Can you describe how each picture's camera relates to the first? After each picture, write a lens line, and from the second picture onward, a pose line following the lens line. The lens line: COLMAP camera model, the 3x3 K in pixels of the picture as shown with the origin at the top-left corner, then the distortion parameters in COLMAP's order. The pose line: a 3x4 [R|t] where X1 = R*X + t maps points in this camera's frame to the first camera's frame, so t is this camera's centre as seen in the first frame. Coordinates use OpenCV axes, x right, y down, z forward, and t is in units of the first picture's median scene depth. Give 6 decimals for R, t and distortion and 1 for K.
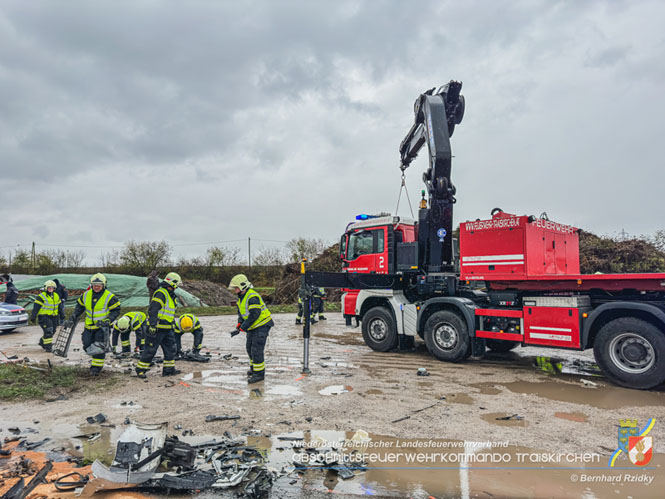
lens RADIAL K [[461.3, 0, 332.5], [0, 461.3, 249.5], [0, 0, 1]] dist [0.081858, -0.106237]
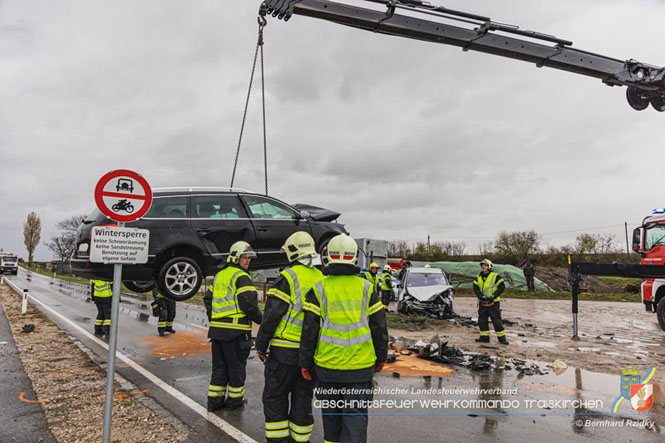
lens RADIAL K [[448.7, 0, 332.5], [0, 448.7, 221.5], [0, 0, 1]] dist [0.000849, -0.004091]
pose [[0.705339, -0.058982, -0.706412, 0.043117], [0.033998, 0.998200, -0.049399, -0.003351], [0.708055, 0.010826, 0.706075, -0.045124]]
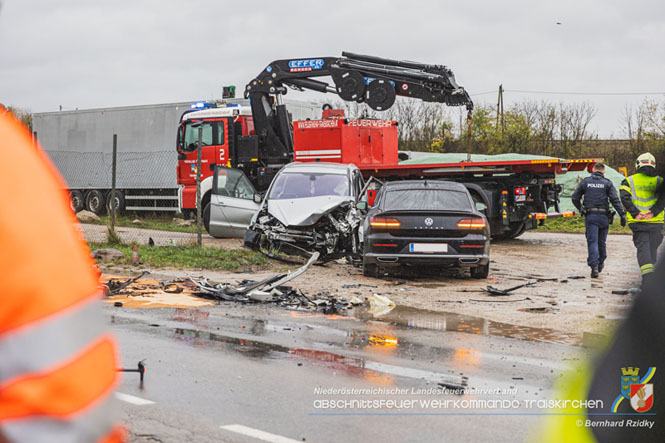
lens RADIAL K [[1272.5, 0, 332.5], [0, 1272.5, 221.5], [0, 0, 1]] dist [0.026874, -0.112237]
pose [[0.738018, 0.045333, -0.673257, 0.133808], [0.023769, 0.995375, 0.093079, -0.004554], [0.674362, -0.084696, 0.733527, -0.084643]]
